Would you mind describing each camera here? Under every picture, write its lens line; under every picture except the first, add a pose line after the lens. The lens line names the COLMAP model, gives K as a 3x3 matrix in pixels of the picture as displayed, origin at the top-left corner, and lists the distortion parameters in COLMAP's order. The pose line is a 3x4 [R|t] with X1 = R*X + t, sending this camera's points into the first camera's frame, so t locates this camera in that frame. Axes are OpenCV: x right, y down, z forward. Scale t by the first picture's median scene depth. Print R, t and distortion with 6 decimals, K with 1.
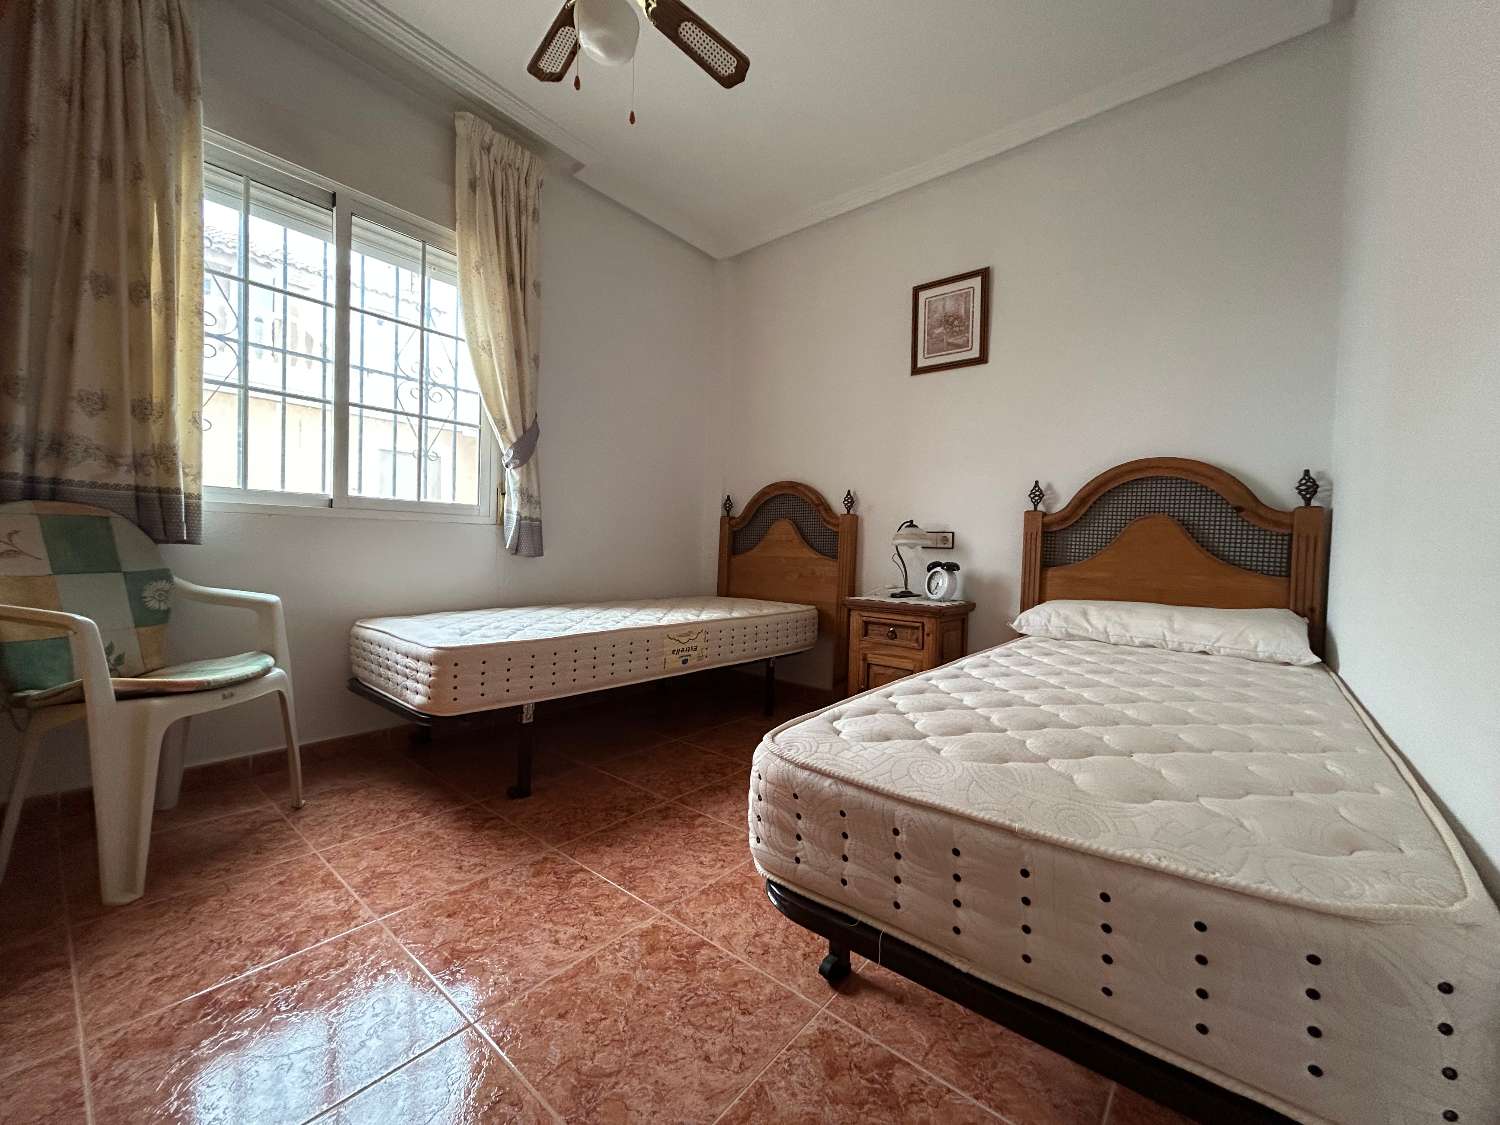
lens RADIAL K [[605.1, 0, 750.0], [0, 605.1, 562.5], [0, 0, 1]] dist [0.000960, -0.000107]
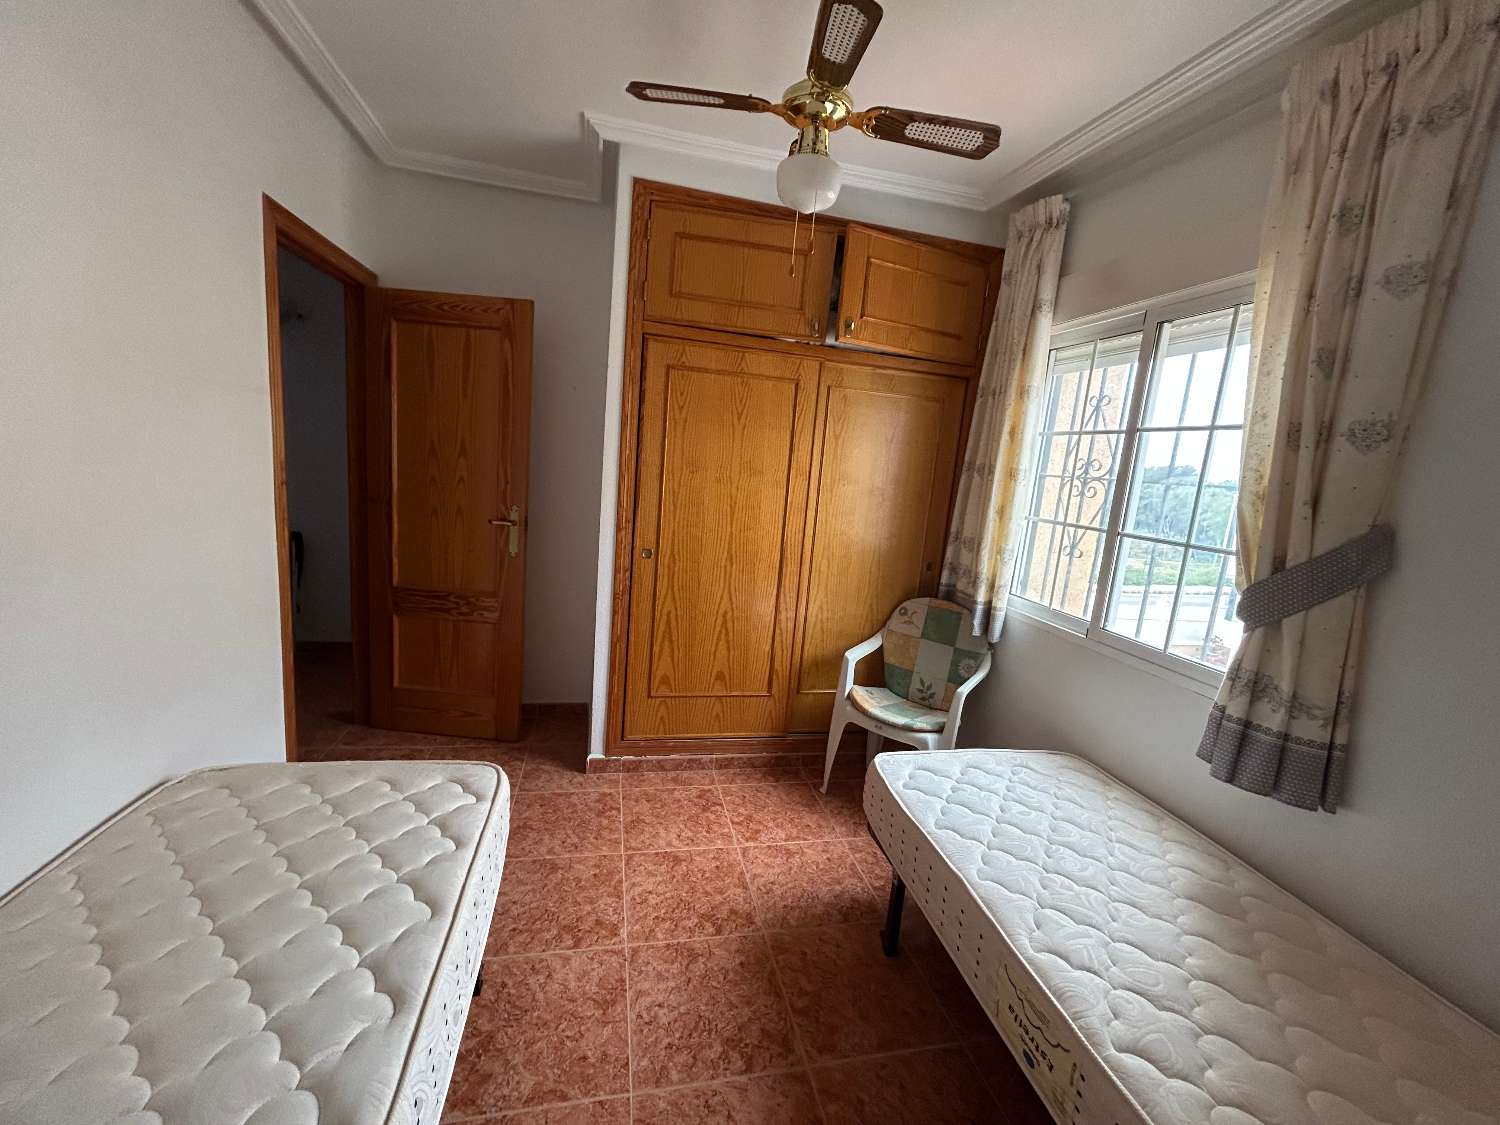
lens RADIAL K [[605.1, 0, 750.0], [0, 605.1, 562.5], [0, 0, 1]] dist [0.000960, -0.000107]
pose [[-0.608500, 0.055771, -0.791592, 0.606202], [-0.117346, 0.980237, 0.159266, -0.429952], [0.784830, 0.189803, -0.589929, 1.602768]]
